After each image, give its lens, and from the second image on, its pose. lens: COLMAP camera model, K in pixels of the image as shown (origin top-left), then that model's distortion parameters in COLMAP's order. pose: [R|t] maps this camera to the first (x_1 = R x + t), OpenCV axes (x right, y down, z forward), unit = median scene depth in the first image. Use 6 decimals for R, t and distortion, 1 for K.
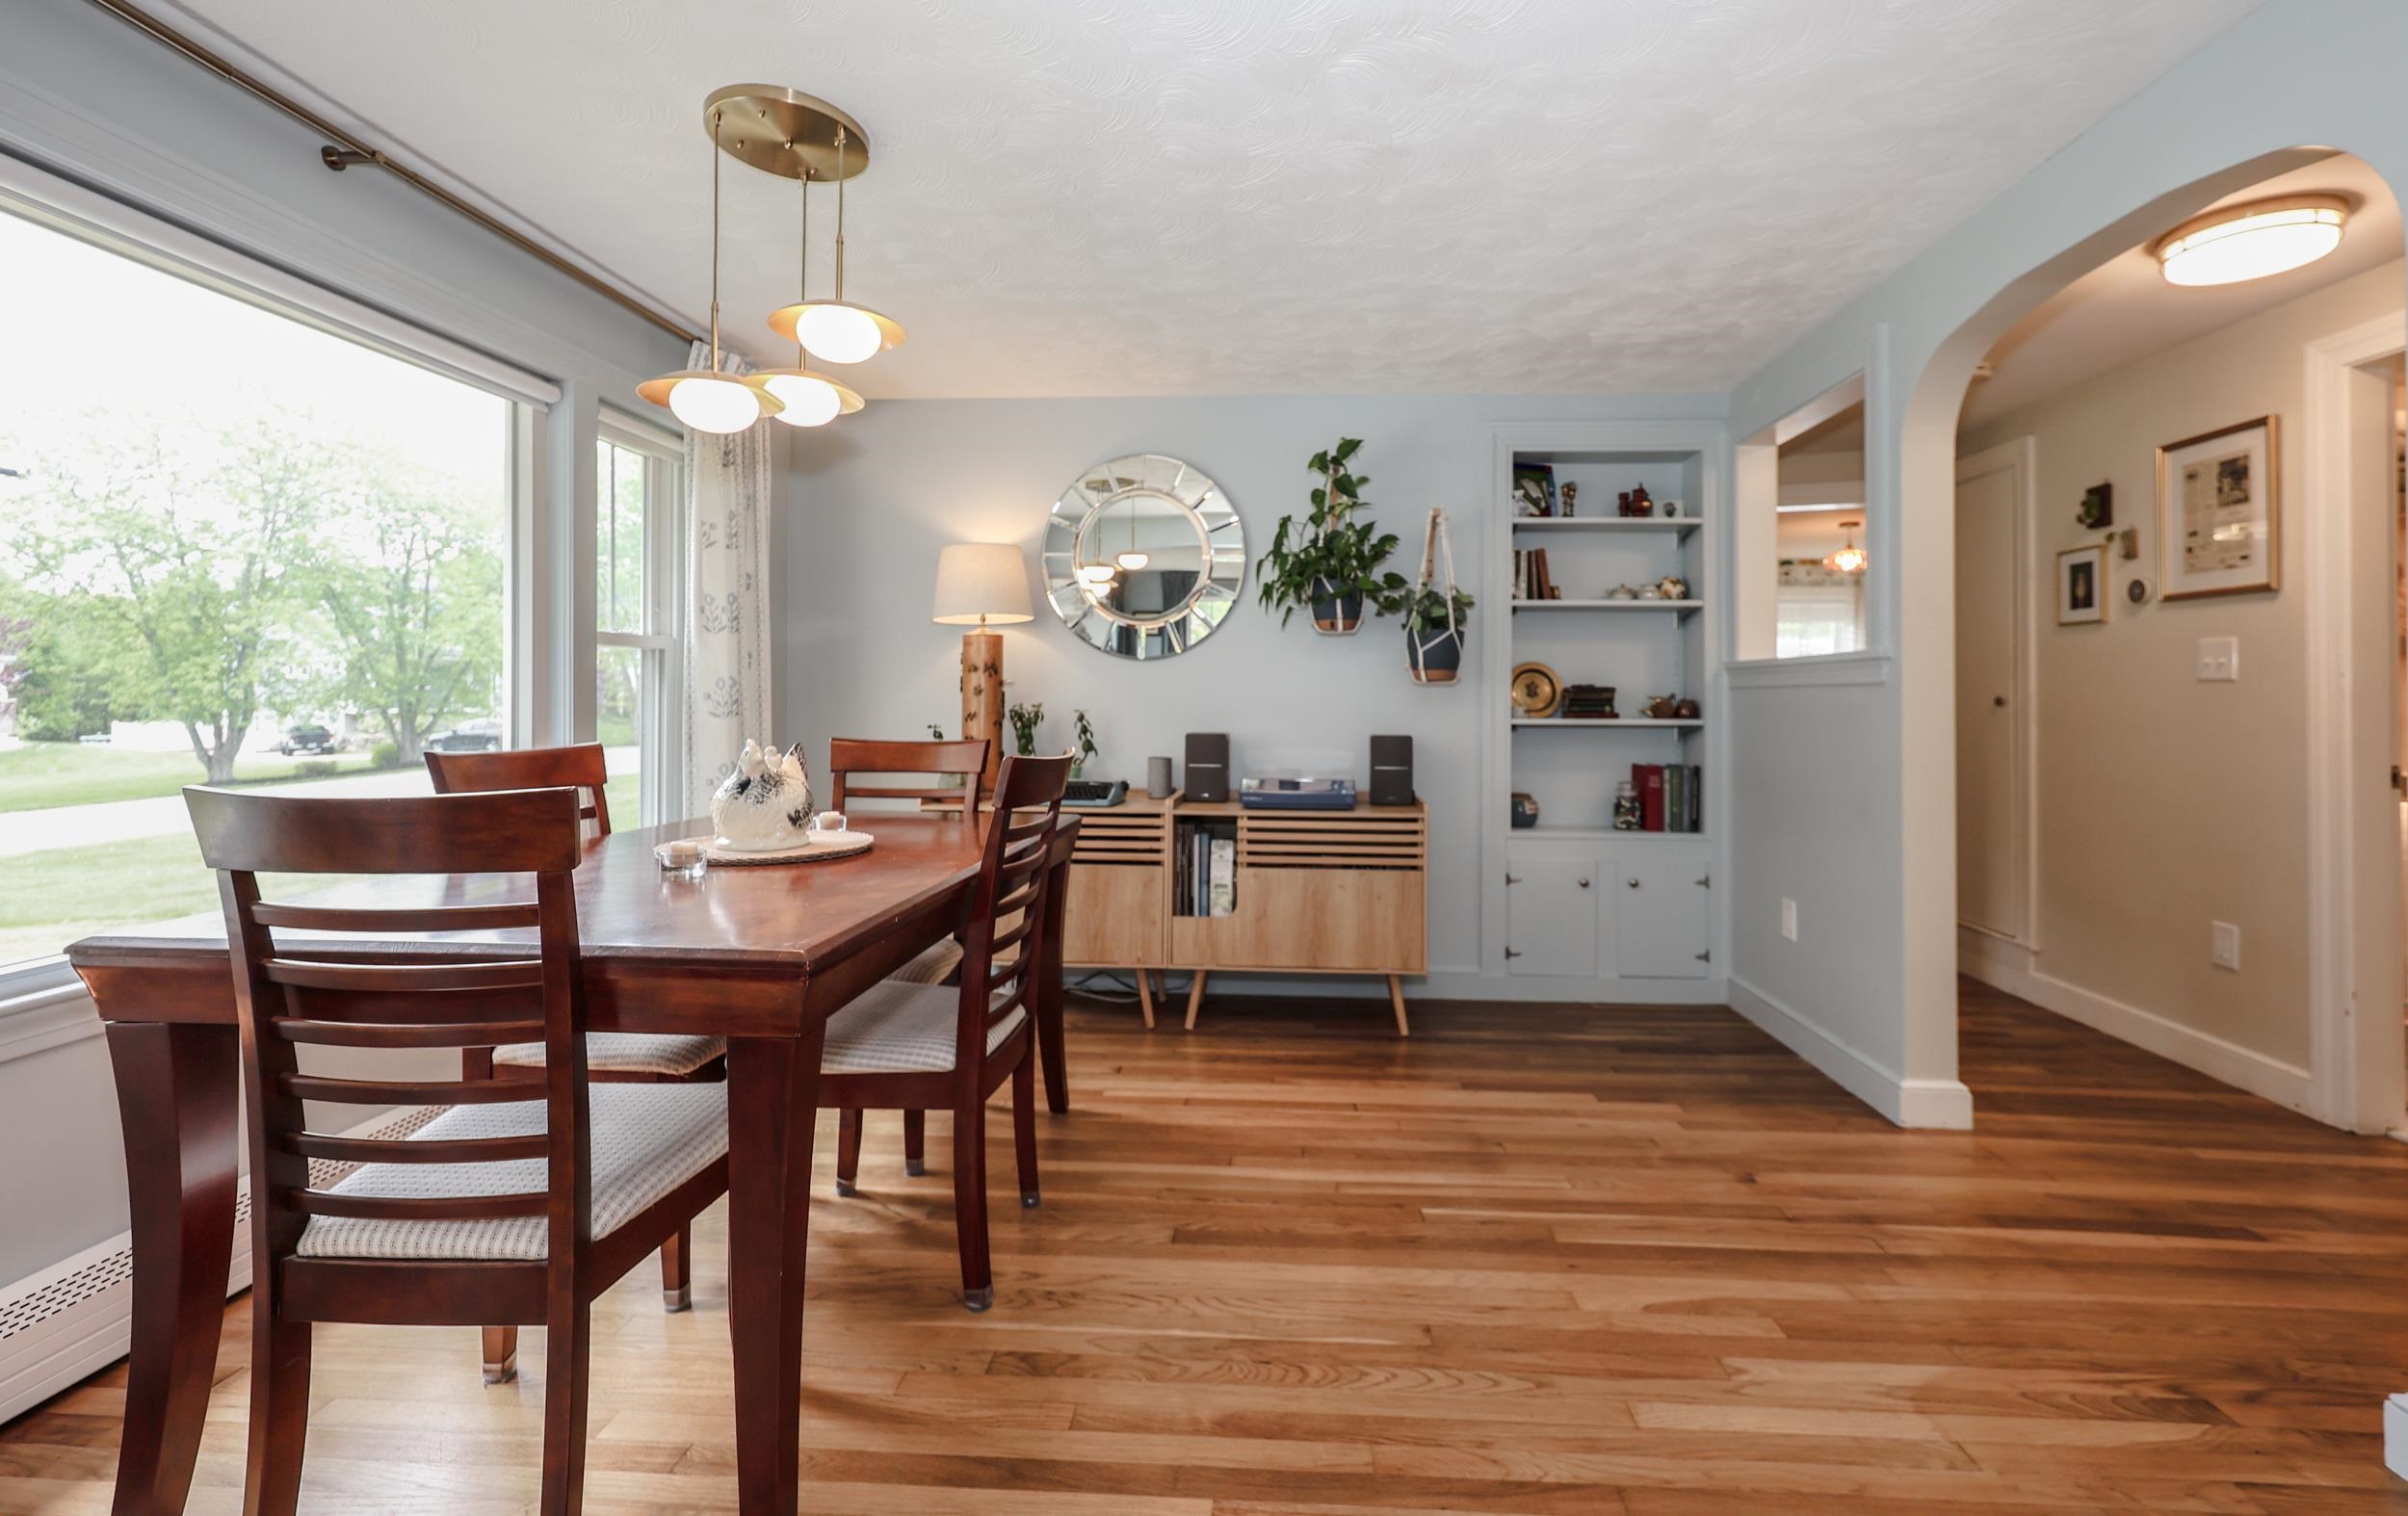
lens RADIAL K [[1033.1, 0, 1251.2], [0, 1033.1, 683.1], [0, 0, 1]] dist [0.007174, -0.001074]
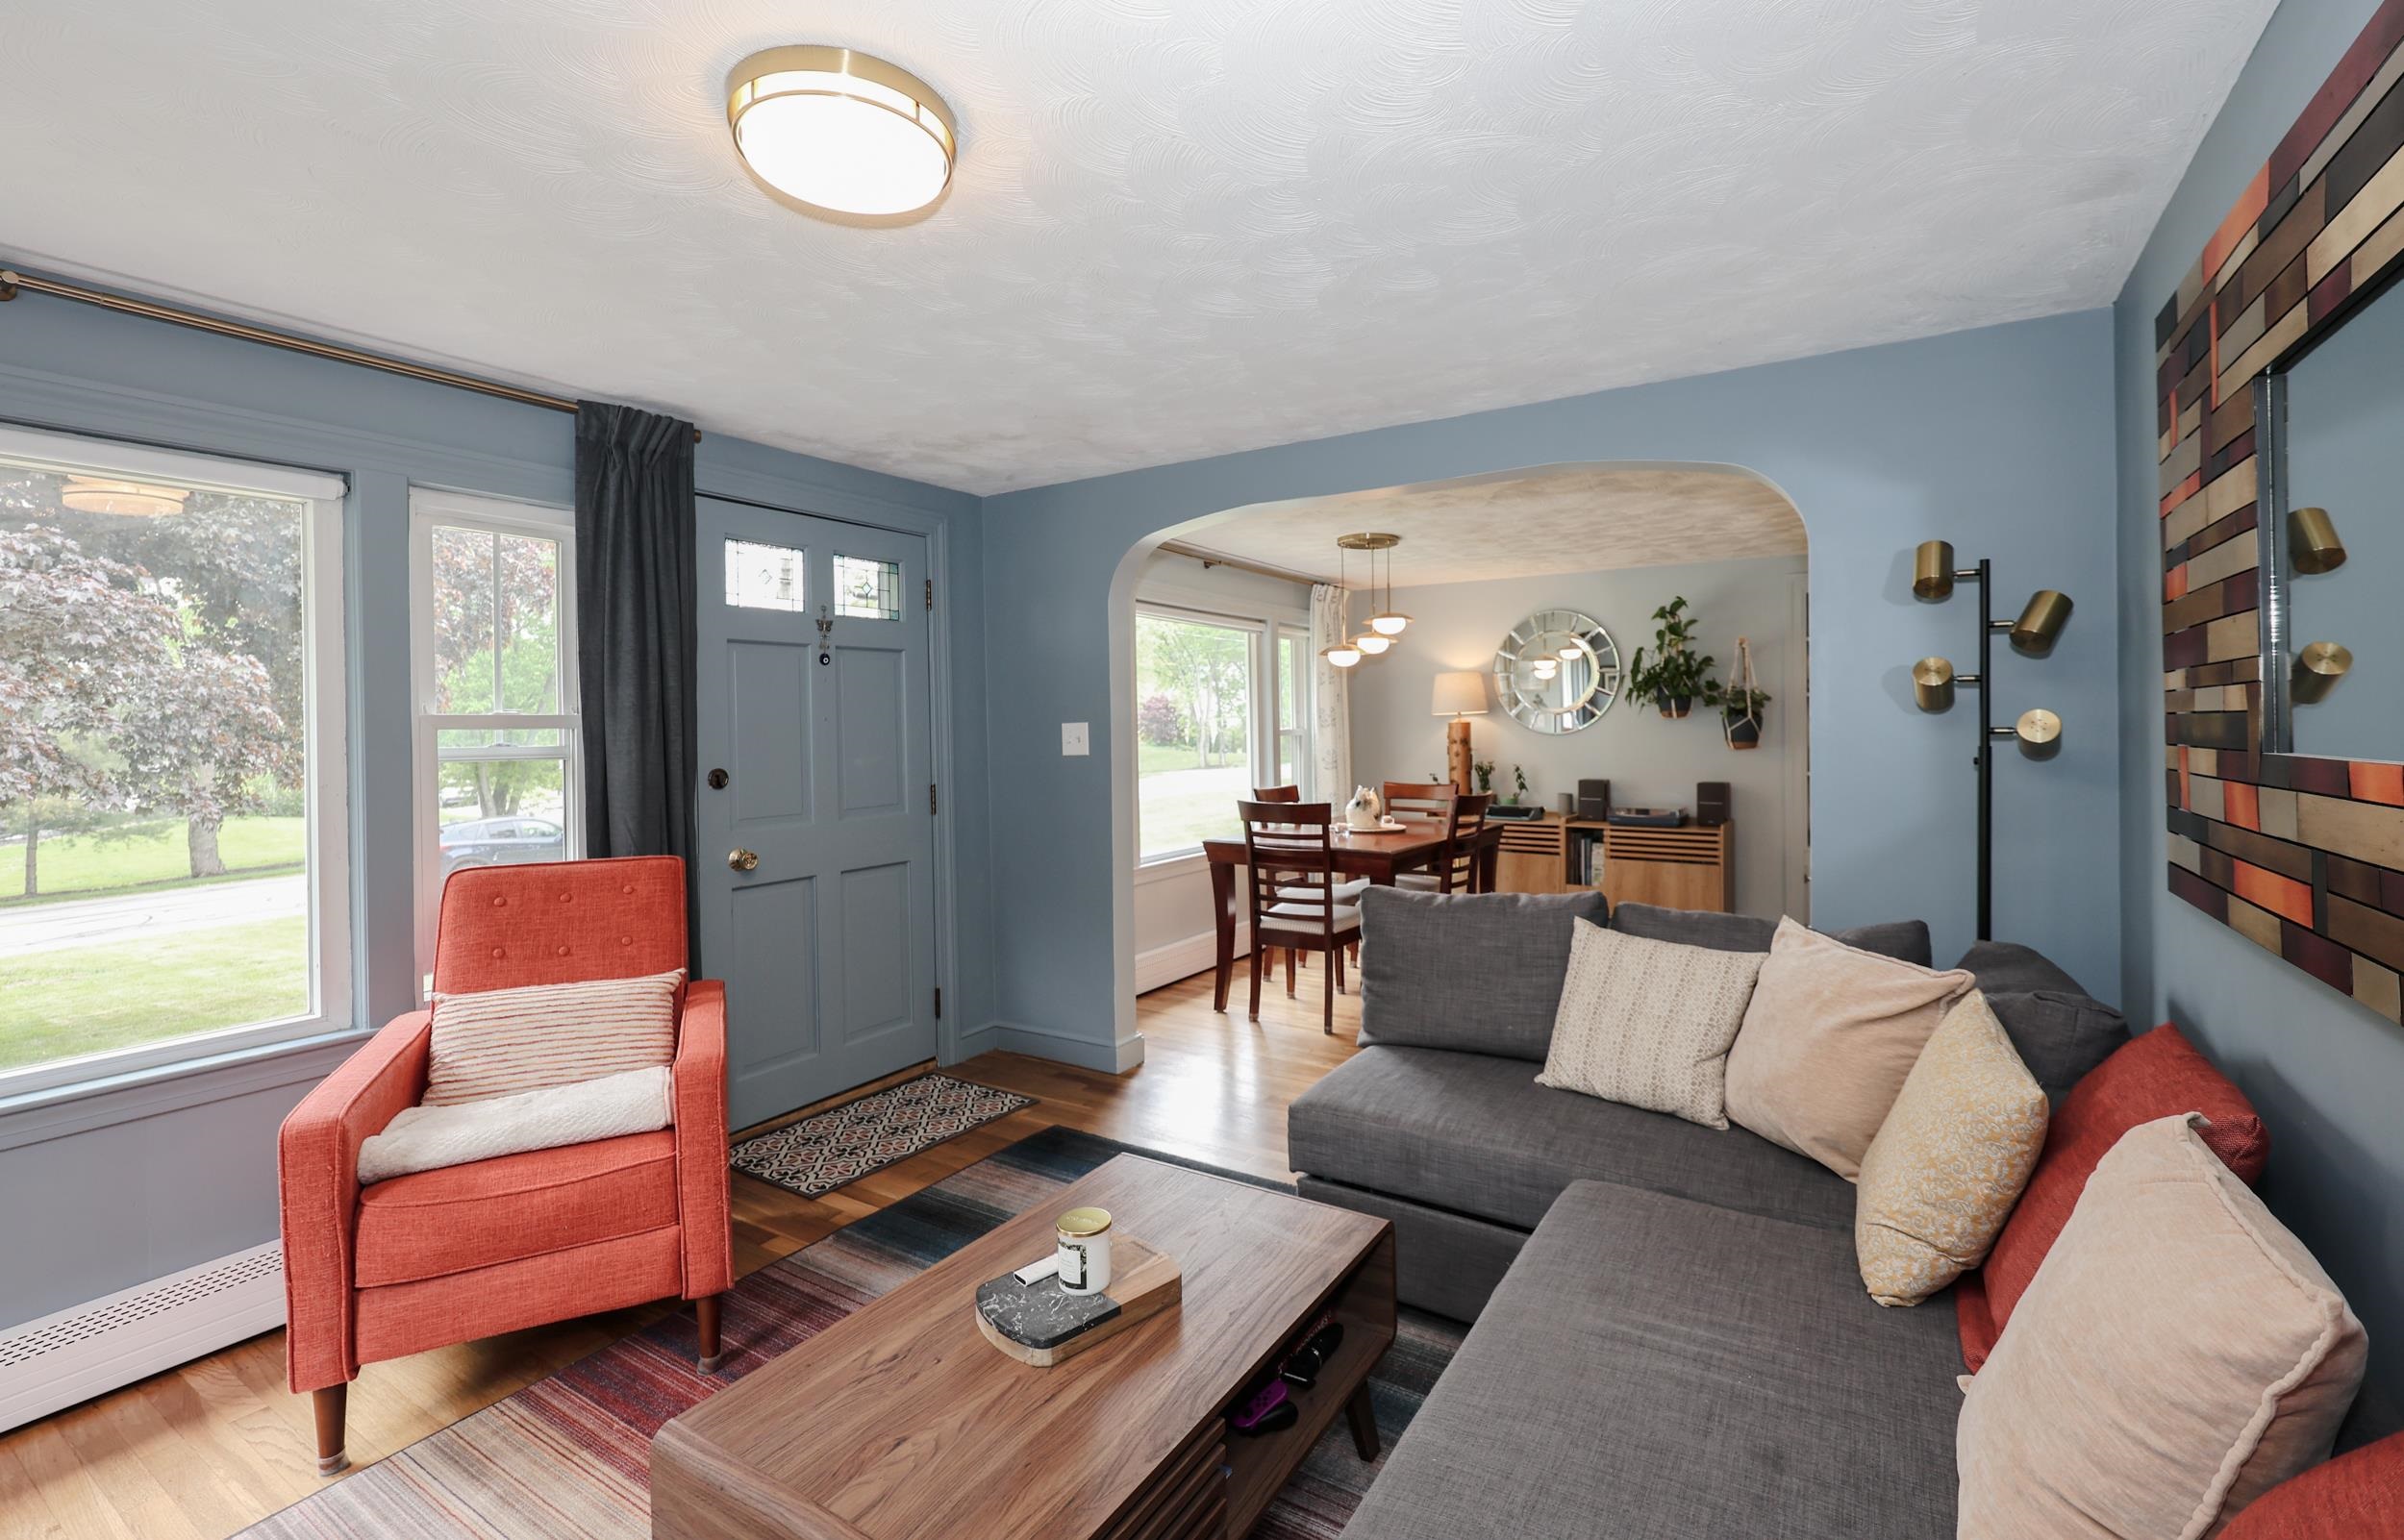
lens RADIAL K [[1013.4, 0, 1231.7], [0, 1013.4, 721.1], [0, 0, 1]] dist [0.002179, 0.000045]
pose [[0.875026, -0.017098, -0.483774, 0.257365], [0.021095, 0.999773, 0.002820, -0.067100], [0.483616, -0.012673, 0.875188, -0.760910]]
